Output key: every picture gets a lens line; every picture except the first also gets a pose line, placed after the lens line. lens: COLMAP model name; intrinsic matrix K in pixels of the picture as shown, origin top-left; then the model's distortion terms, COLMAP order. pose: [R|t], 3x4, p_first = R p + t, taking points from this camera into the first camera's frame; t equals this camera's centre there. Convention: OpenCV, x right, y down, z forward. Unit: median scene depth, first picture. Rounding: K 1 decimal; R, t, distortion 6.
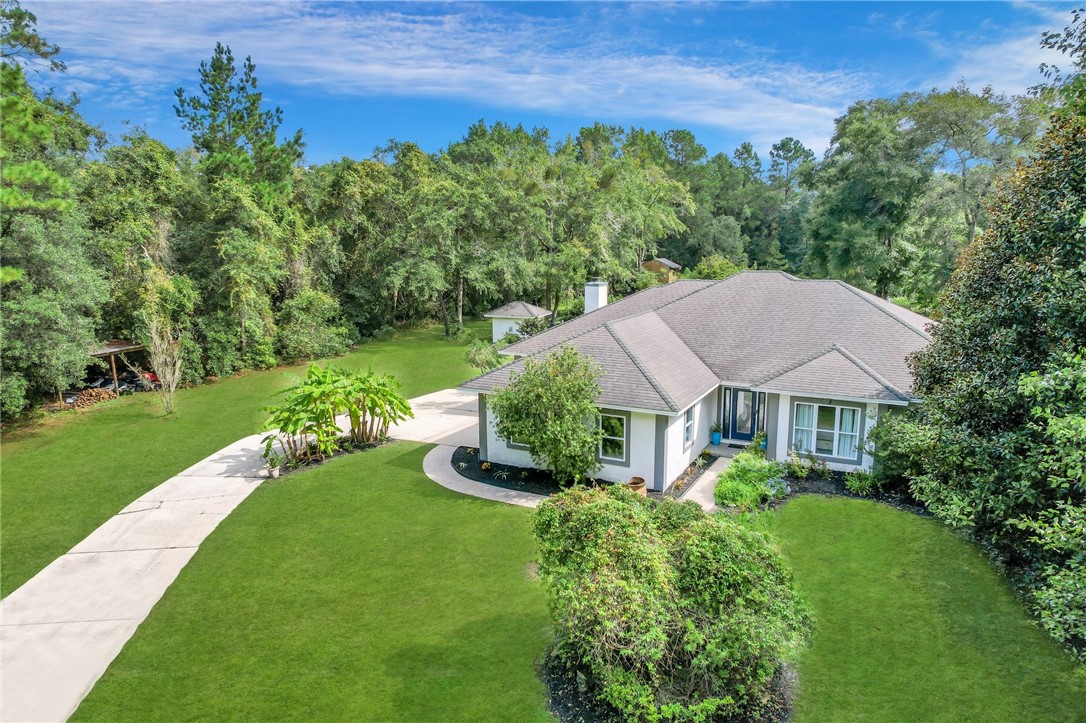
lens RADIAL K [[694.7, 0, 547.9], [0, 694.7, 359.0], [0, 0, 1]] dist [-0.086601, 0.082782]
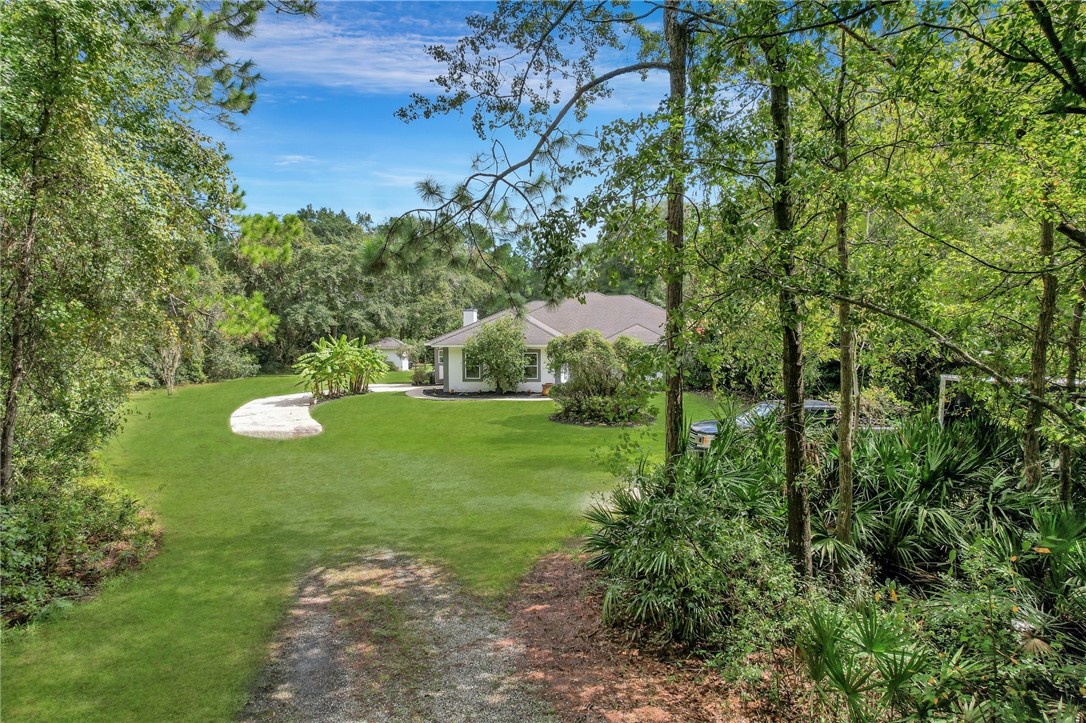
lens RADIAL K [[689.6, 0, 545.8], [0, 689.6, 362.2], [0, 0, 1]] dist [-0.073708, 0.064155]
pose [[0.941711, -0.015405, 0.336071, -0.210374], [0.061309, 0.990082, -0.126411, 0.149892], [-0.330790, 0.139647, 0.933315, -0.297424]]
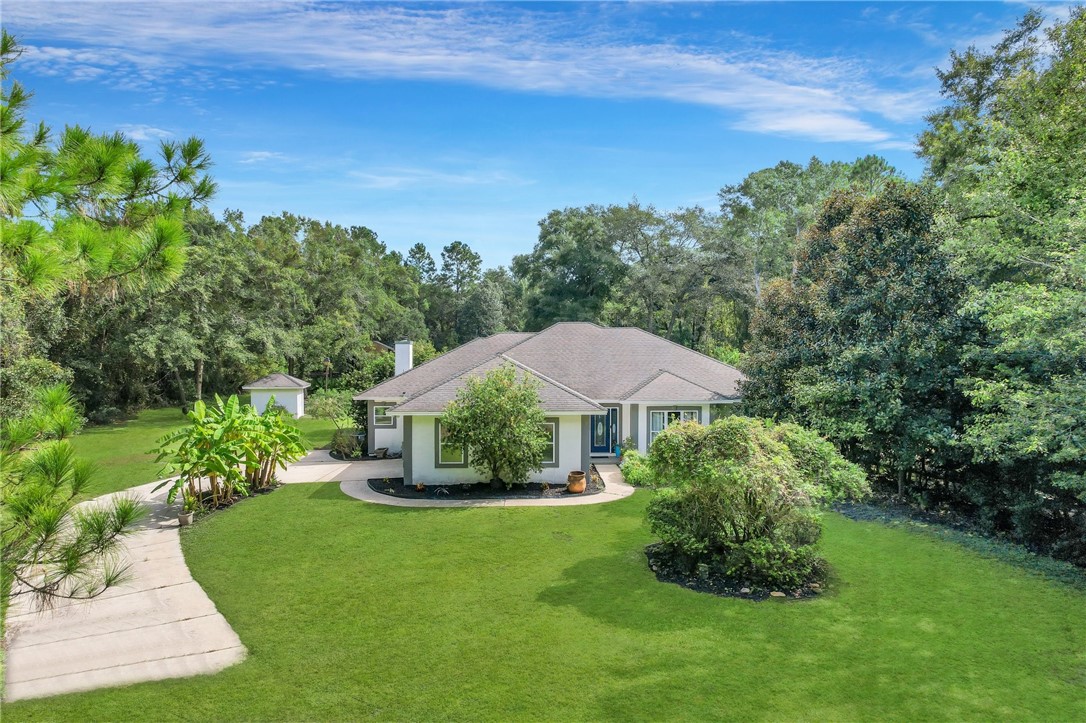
lens RADIAL K [[694.7, 0, 547.9], [0, 694.7, 359.0], [0, 0, 1]] dist [-0.086601, 0.082782]
pose [[0.857248, -0.005221, 0.514877, -0.224609], [0.085137, 0.987622, -0.131735, 0.058653], [-0.507816, 0.156765, 0.847082, -0.000122]]
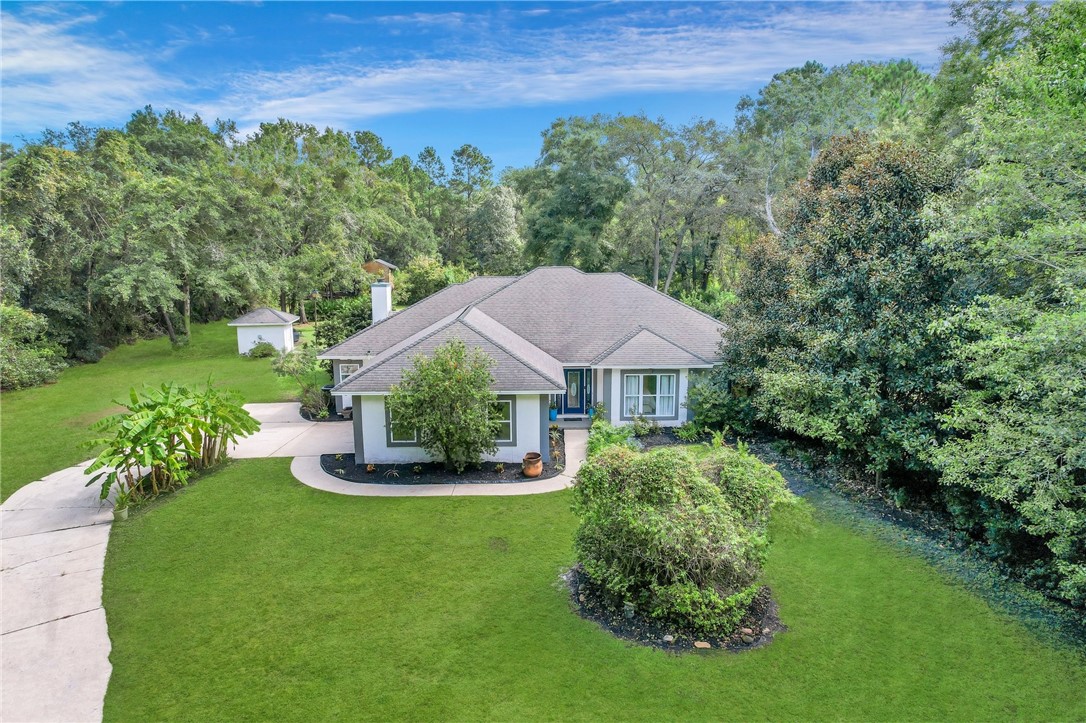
lens RADIAL K [[694.7, 0, 547.9], [0, 694.7, 359.0], [0, 0, 1]] dist [-0.086601, 0.082782]
pose [[0.878300, -0.083343, 0.470789, -0.156880], [0.084170, 0.996264, 0.019340, 0.000675], [-0.470642, 0.022641, 0.882034, 0.001171]]
